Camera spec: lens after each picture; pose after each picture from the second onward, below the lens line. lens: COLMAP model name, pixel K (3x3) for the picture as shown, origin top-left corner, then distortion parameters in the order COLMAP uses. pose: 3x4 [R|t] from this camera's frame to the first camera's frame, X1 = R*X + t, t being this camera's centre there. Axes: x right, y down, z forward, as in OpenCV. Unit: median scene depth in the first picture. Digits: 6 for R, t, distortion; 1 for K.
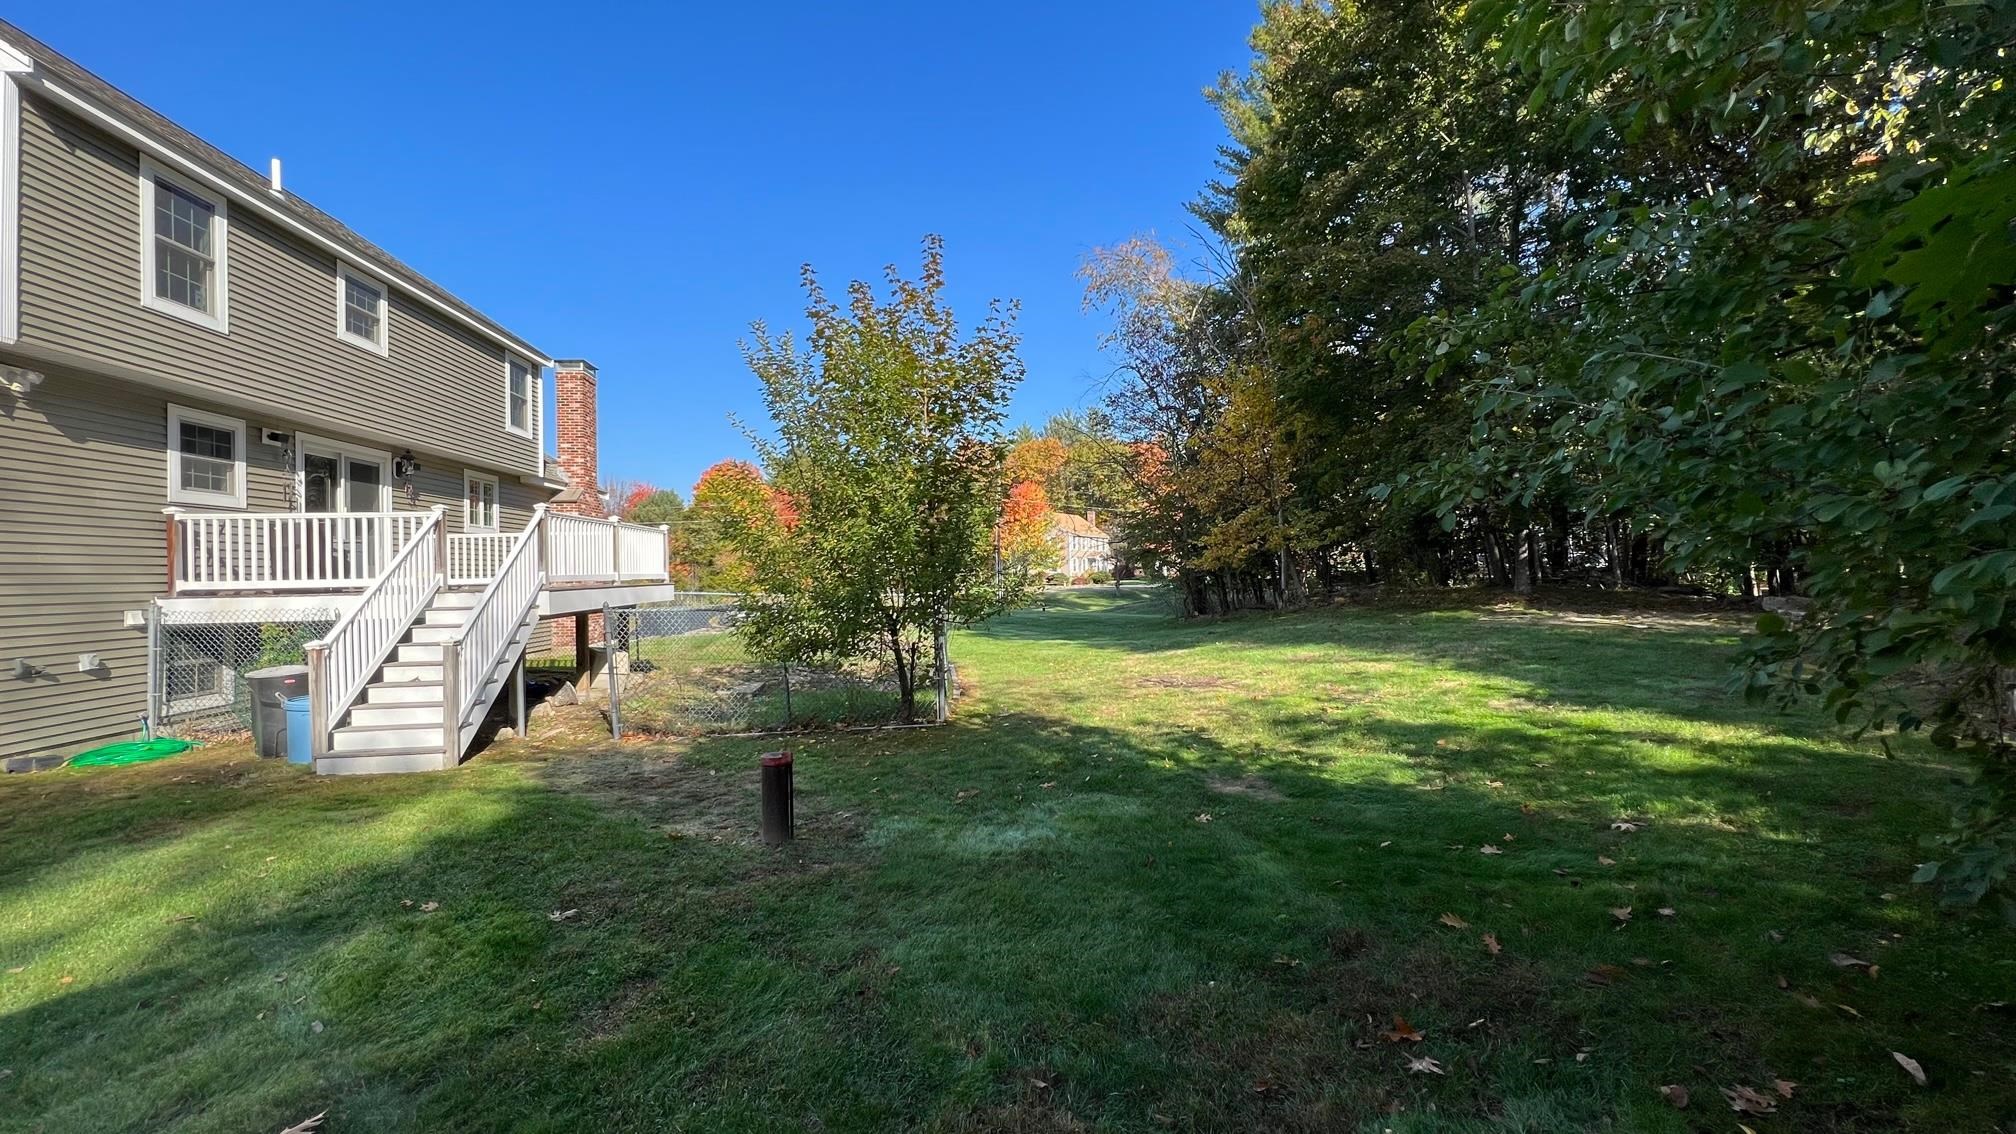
lens RADIAL K [[810.8, 0, 1008.0], [0, 810.8, 567.0], [0, 0, 1]] dist [-0.000255, 0.000059]
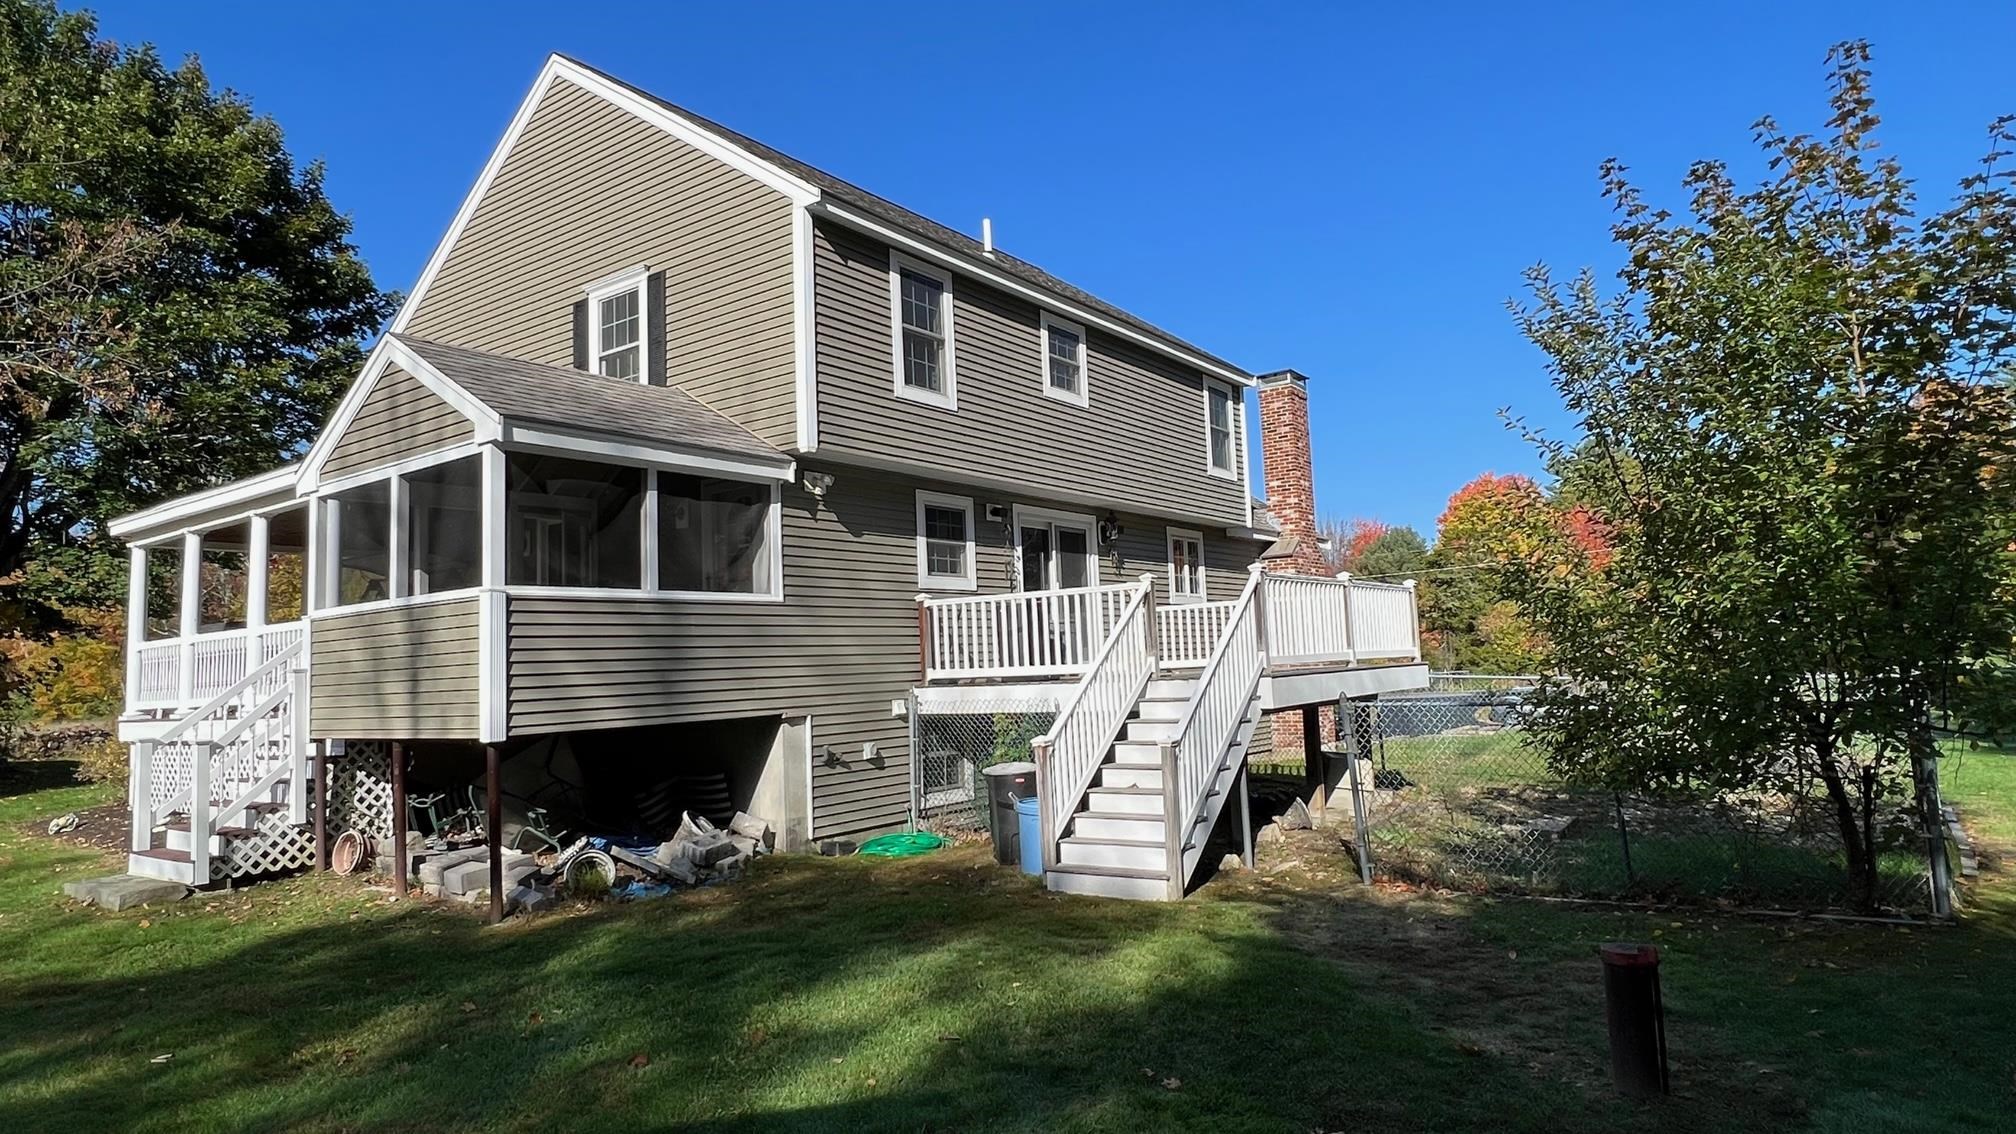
lens RADIAL K [[1174.0, 0, 1008.0], [0, 1174.0, 567.0], [0, 0, 1]] dist [0.003097, -0.001158]
pose [[0.748001, -0.070156, -0.659980, -0.014479], [0.032823, 0.997091, -0.068790, -0.006124], [0.662886, 0.029792, 0.748128, 0.004712]]
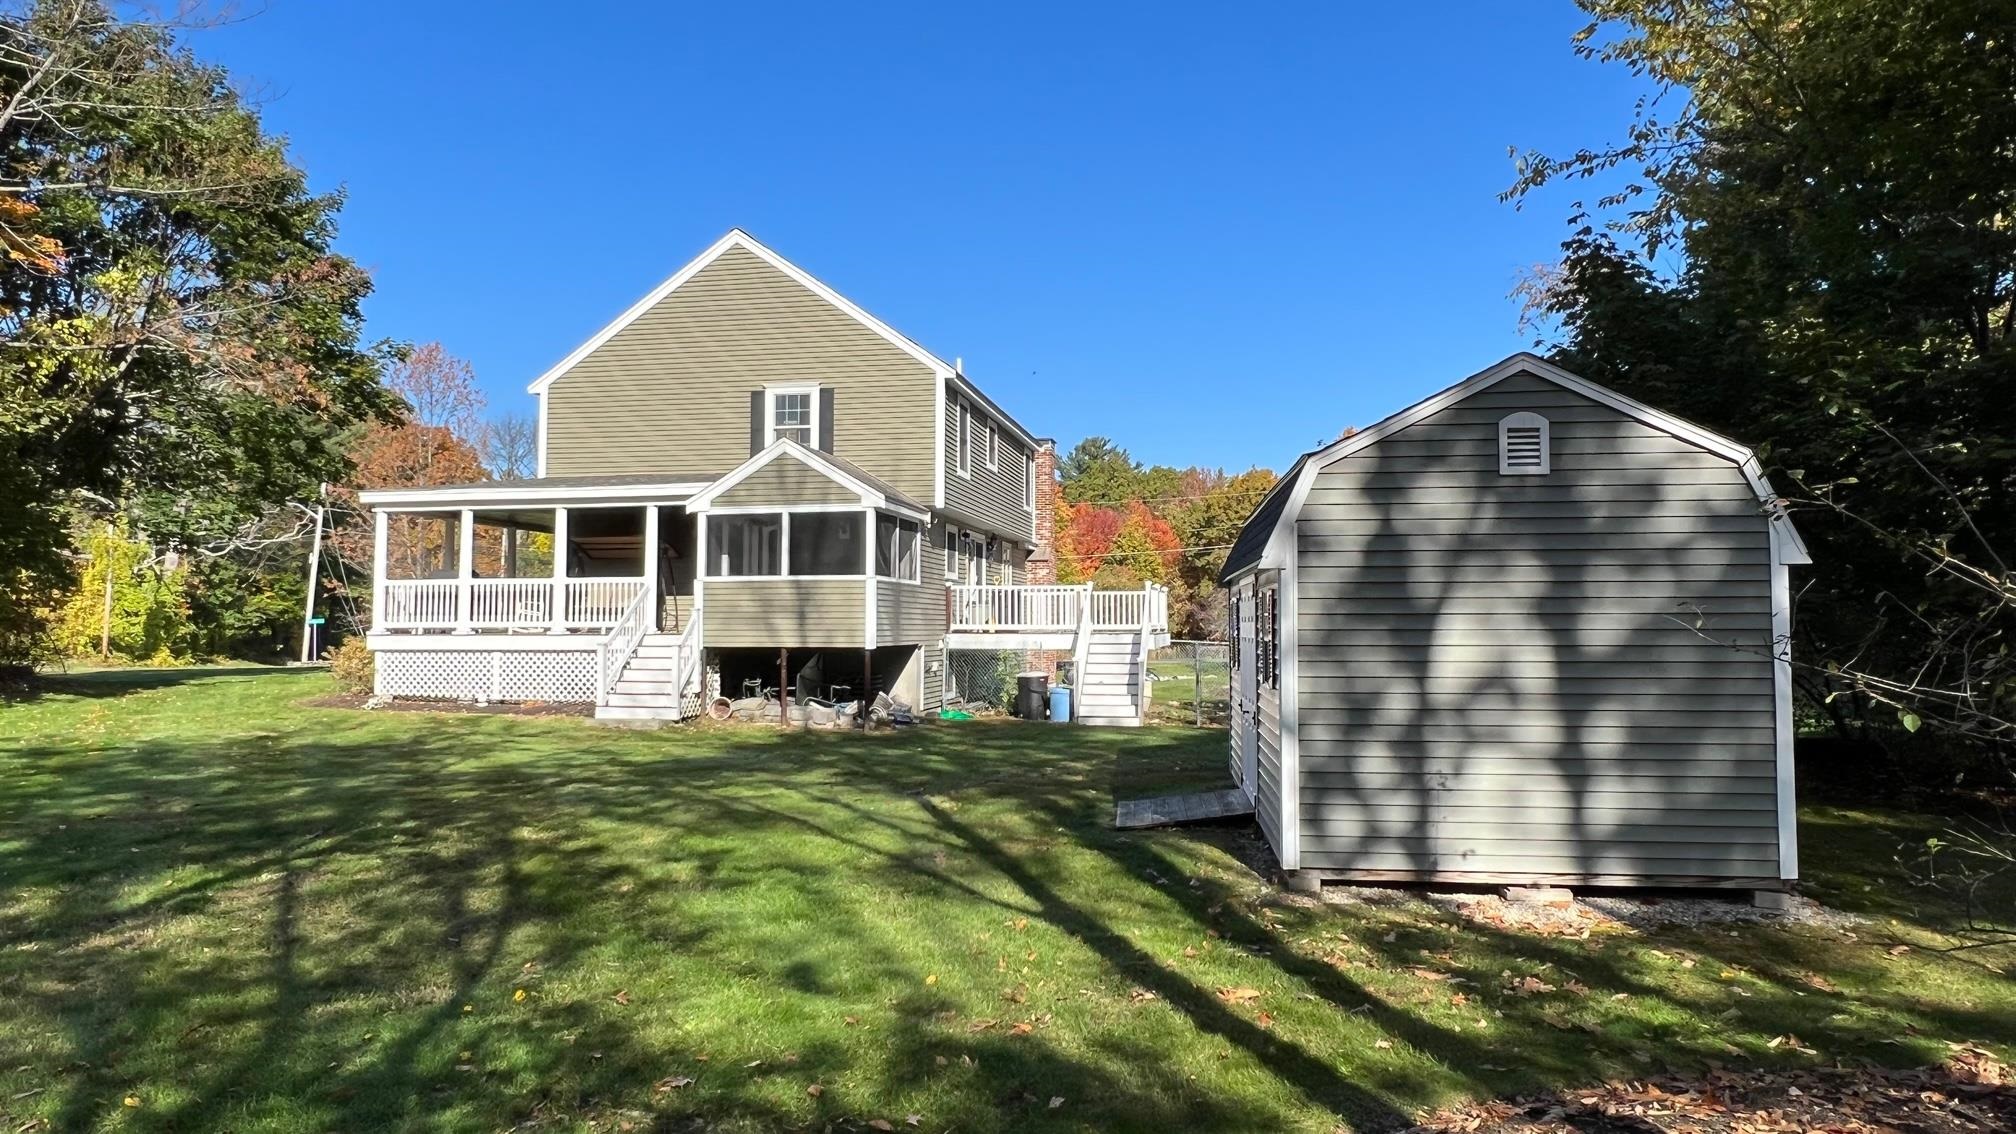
lens RADIAL K [[1332.9, 0, 1008.0], [0, 1332.9, 567.0], [0, 0, 1]] dist [0.000490, -0.000028]
pose [[0.958759, 0.006266, -0.284151, -0.100737], [-0.016496, 0.999298, -0.033624, -0.013223], [0.283741, 0.036925, 0.958190, -2.040432]]
